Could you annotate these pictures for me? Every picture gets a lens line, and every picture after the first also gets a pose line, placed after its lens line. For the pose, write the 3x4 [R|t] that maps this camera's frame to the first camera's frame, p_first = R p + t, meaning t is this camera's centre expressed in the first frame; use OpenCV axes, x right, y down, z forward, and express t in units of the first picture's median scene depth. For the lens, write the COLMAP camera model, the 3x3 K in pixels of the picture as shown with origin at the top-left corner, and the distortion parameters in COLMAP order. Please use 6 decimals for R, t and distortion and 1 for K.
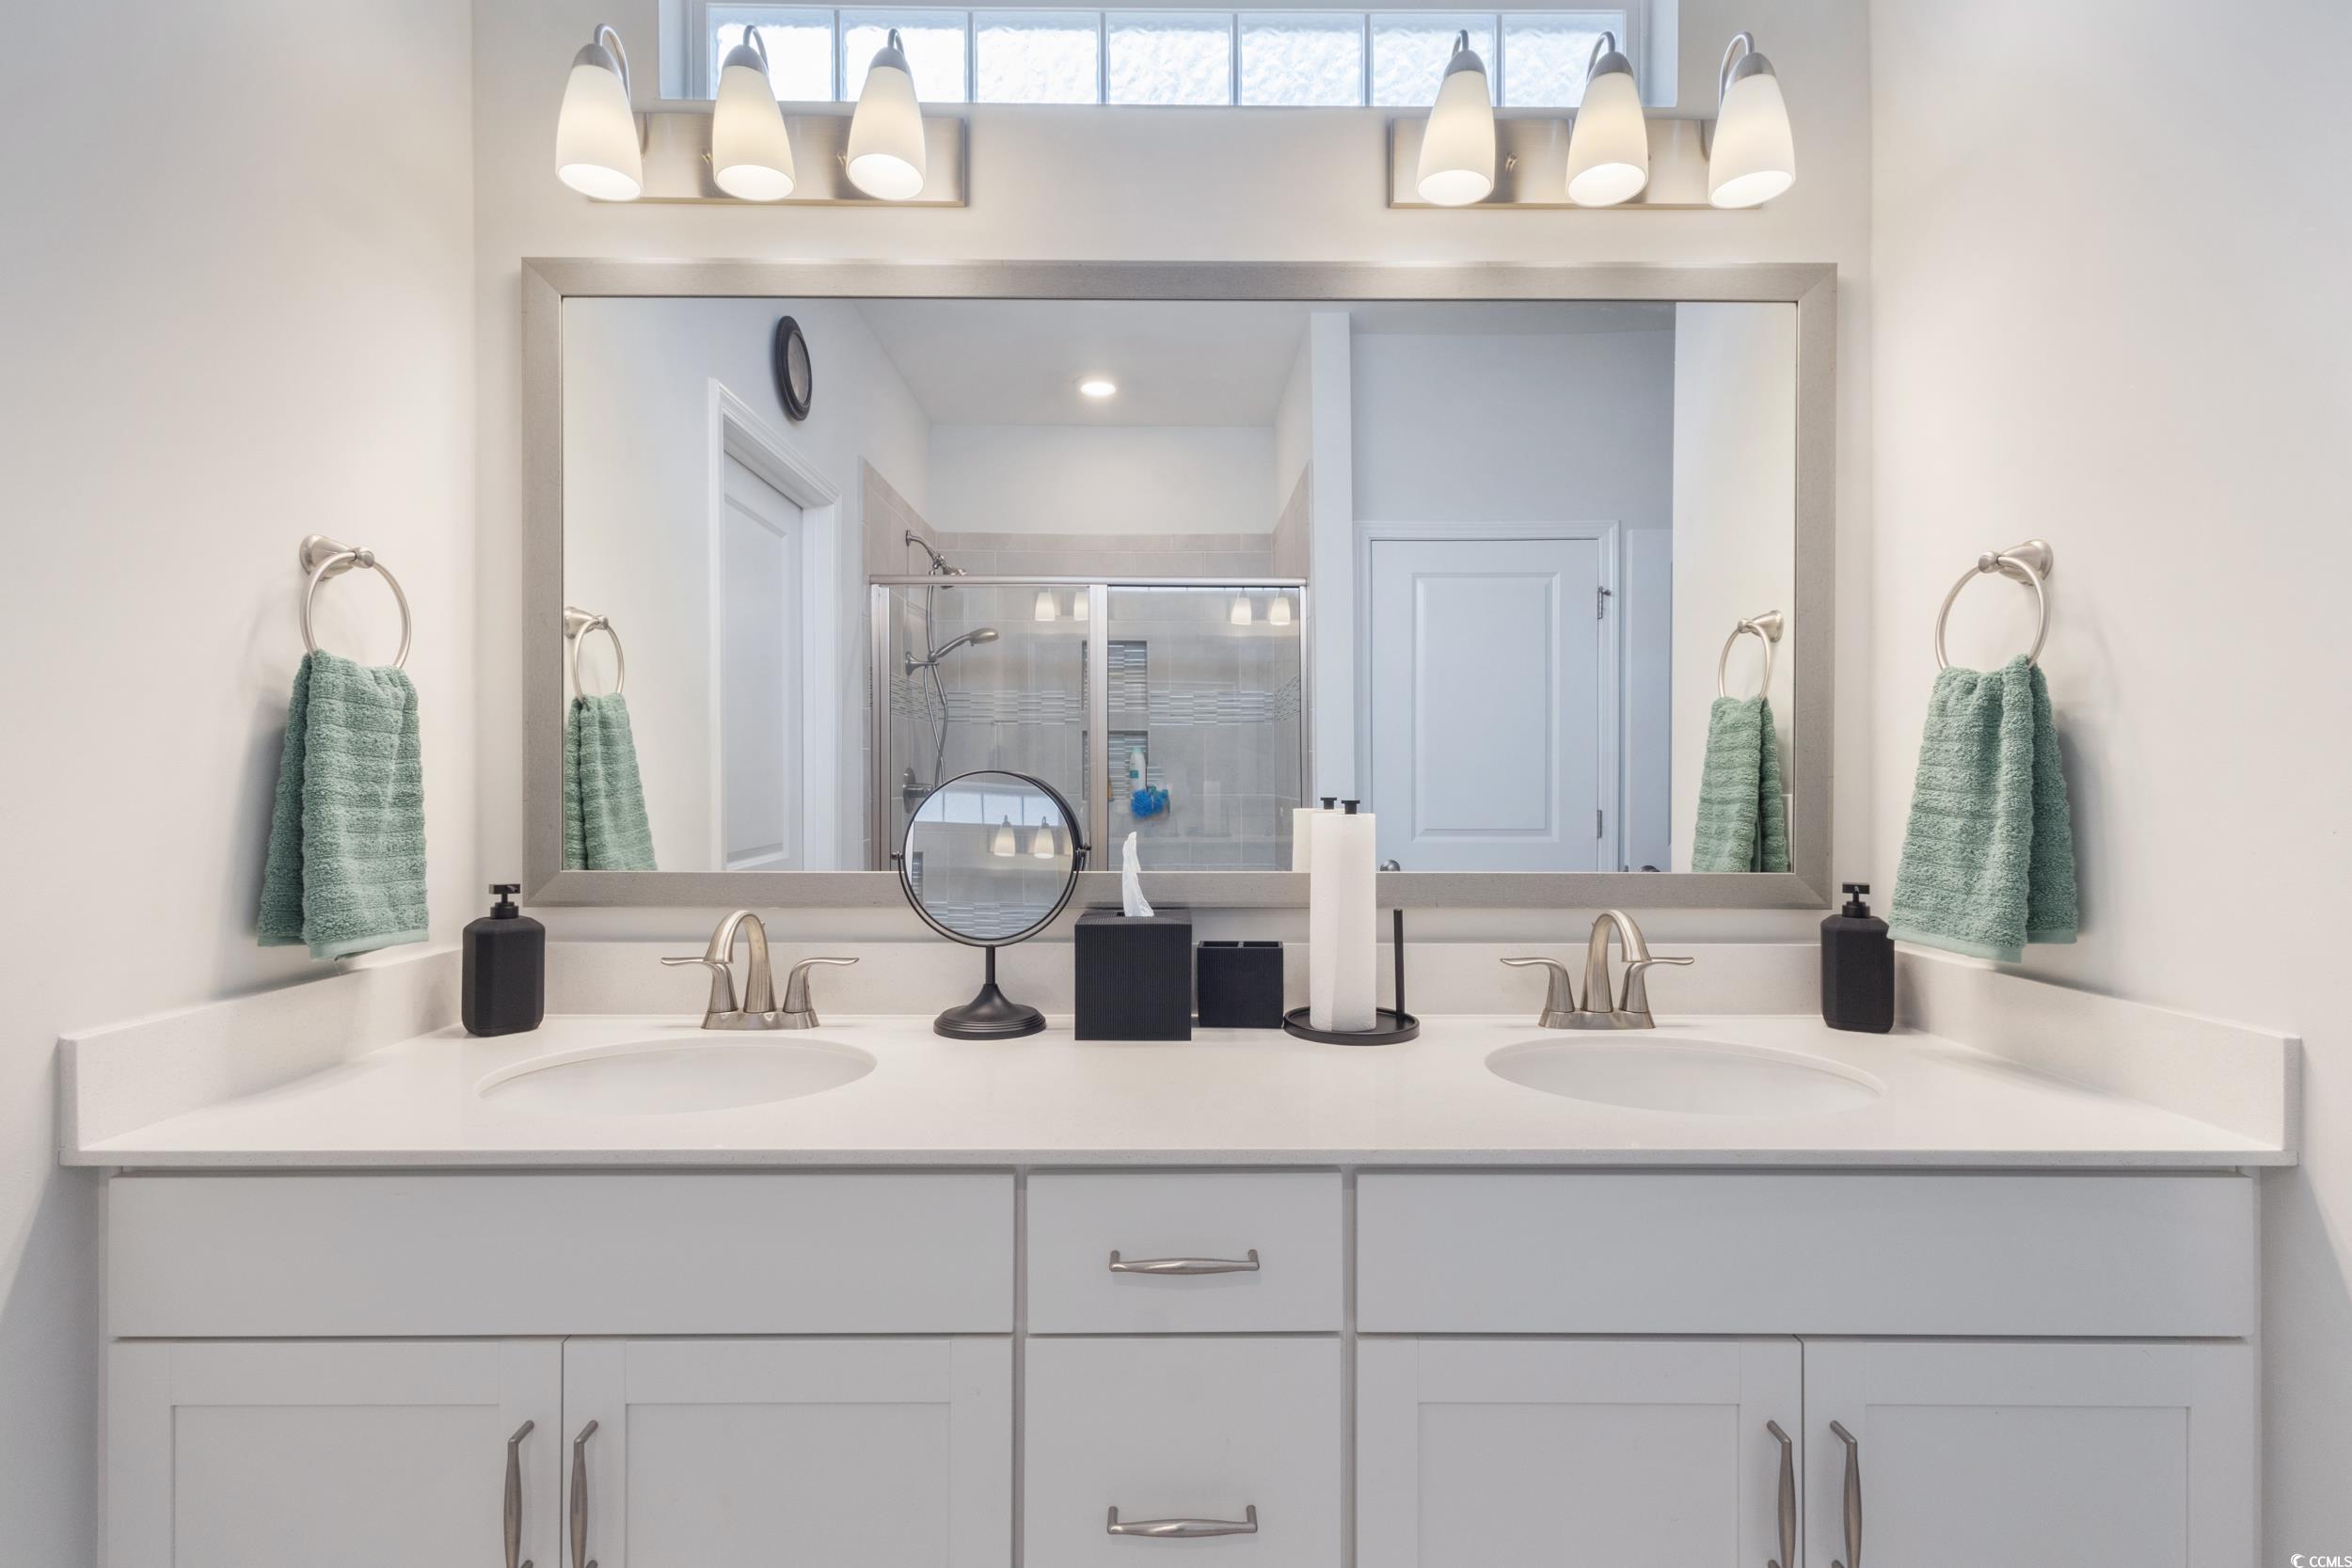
lens RADIAL K [[1088.1, 0, 1179.7], [0, 1088.1, 774.8], [0, 0, 1]] dist [0.008111, -0.003266]
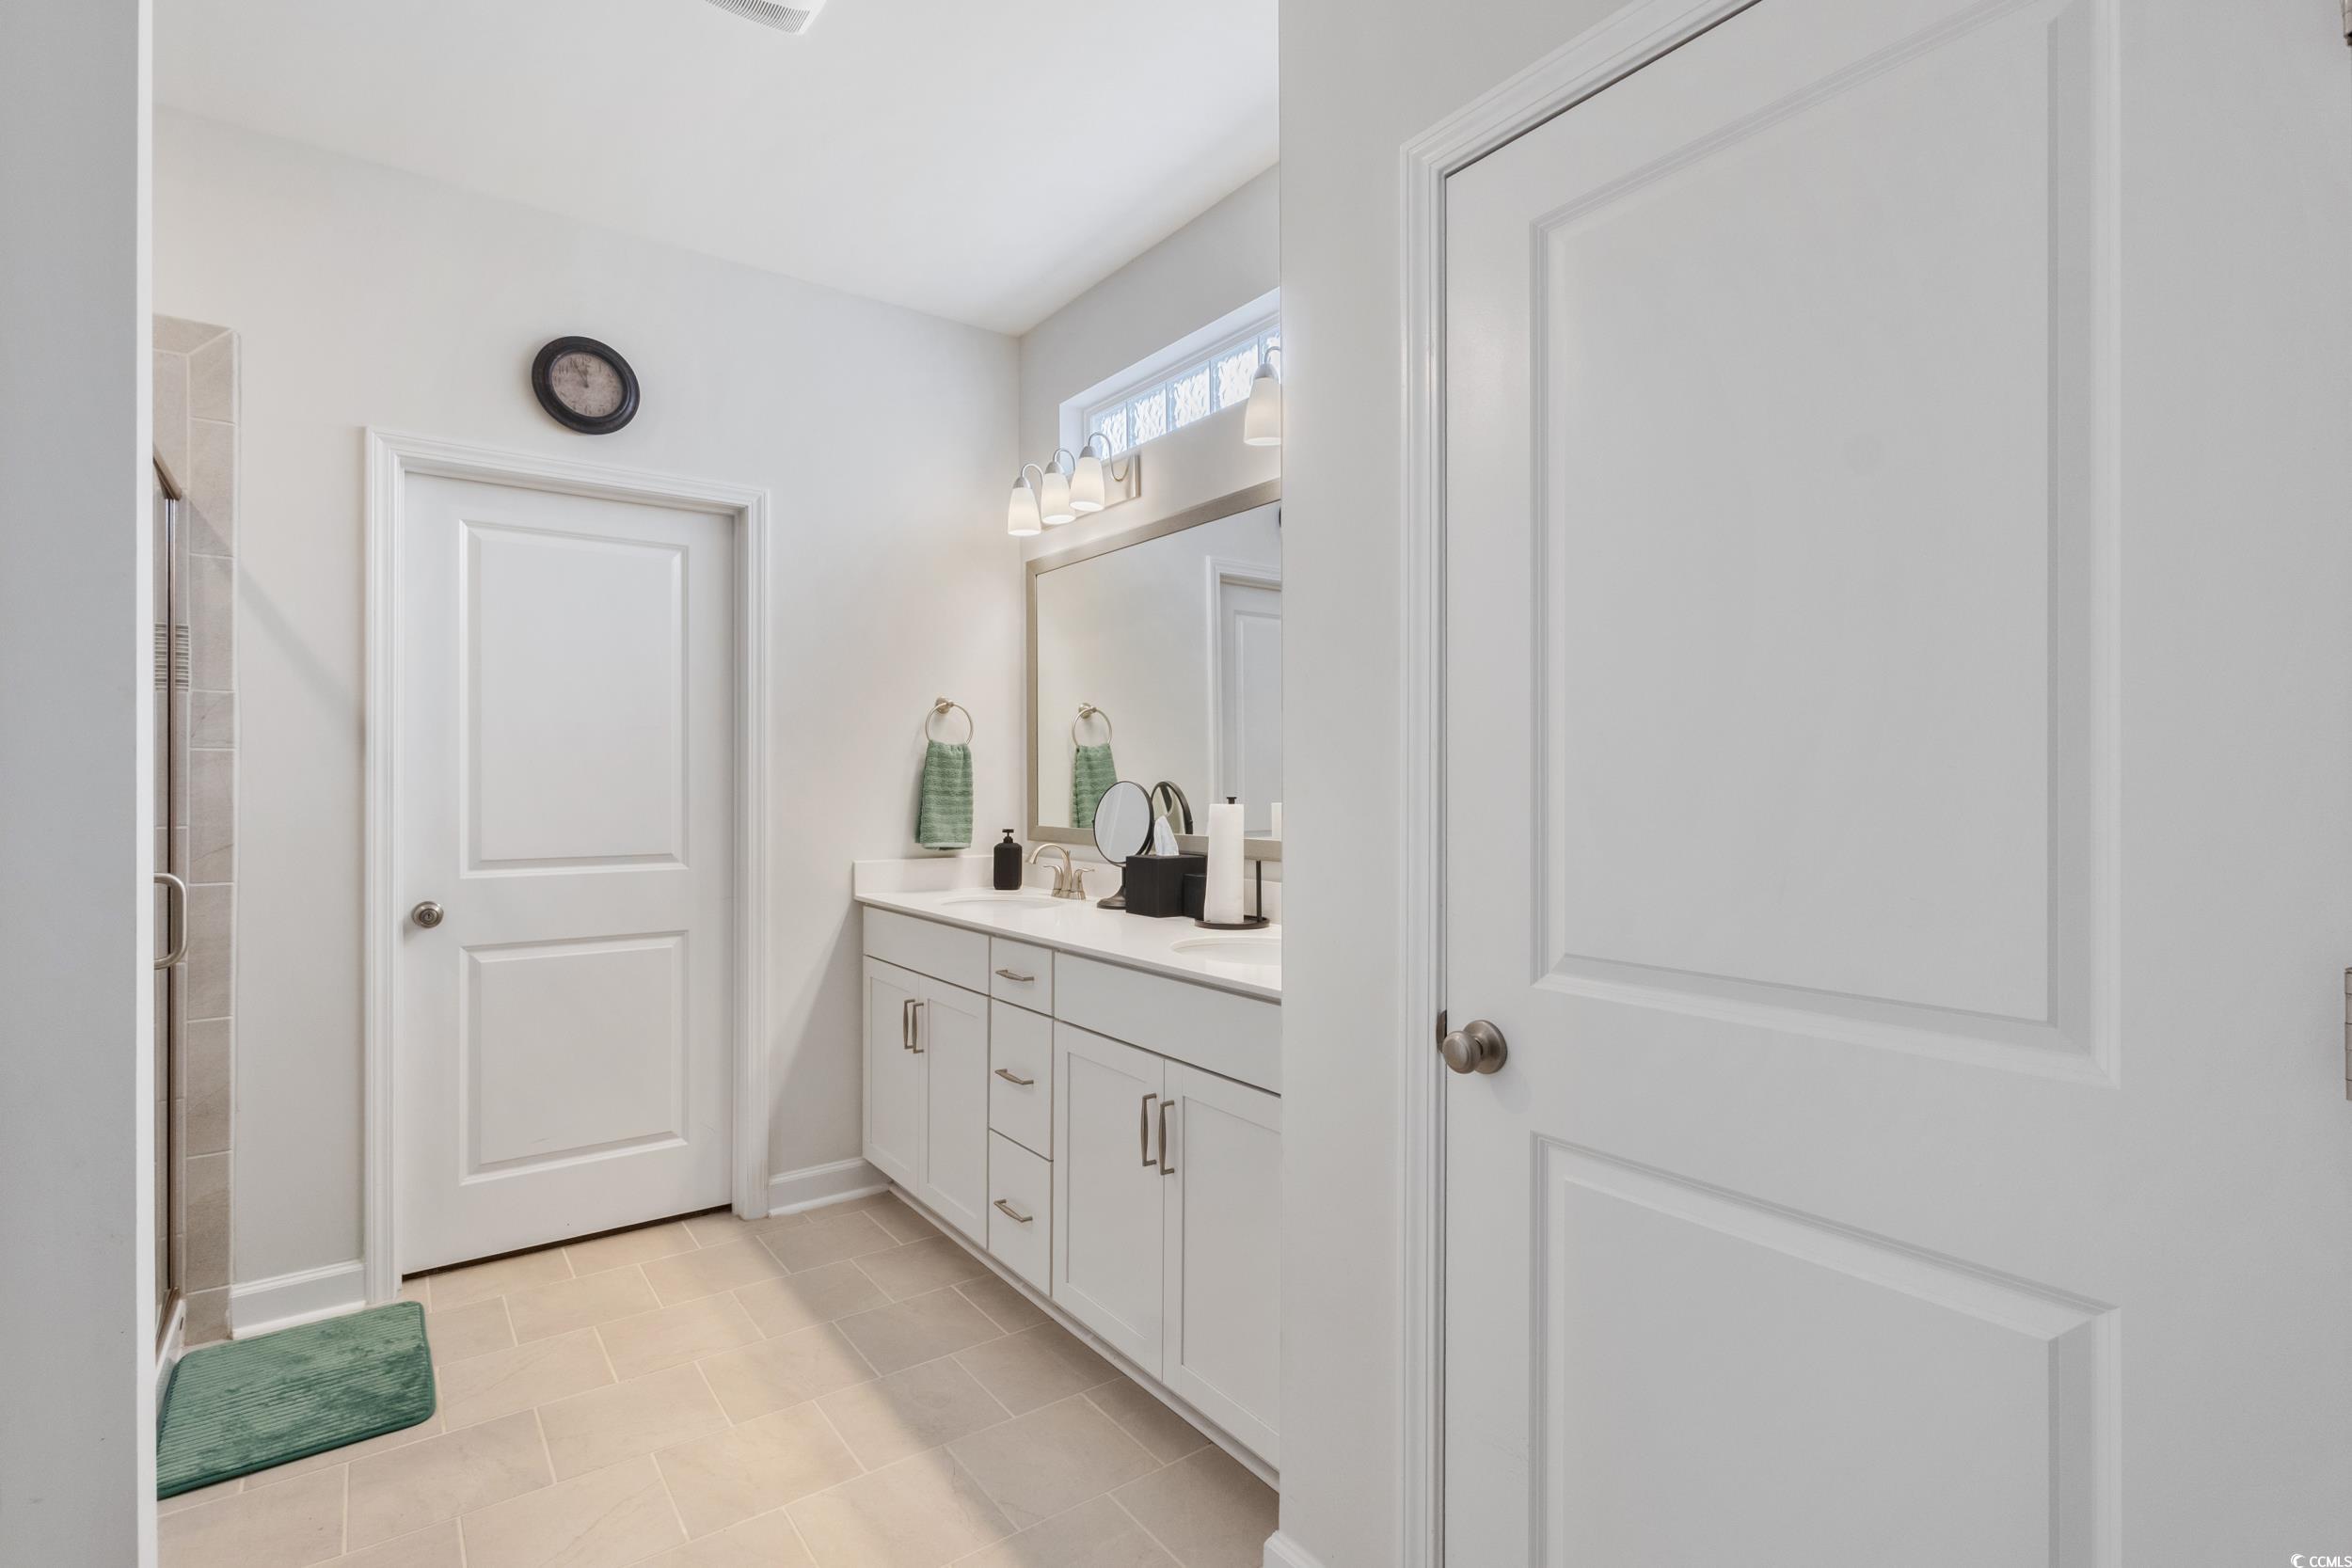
lens RADIAL K [[1088.1, 0, 1166.7], [0, 1088.1, 790.6], [0, 0, 1]] dist [0.008111, -0.003266]
pose [[0.585234, 0.002632, -0.810860, 1.681328], [0.003334, 0.999978, 0.005653, 0.002754], [0.810858, -0.006012, 0.585212, -0.142457]]
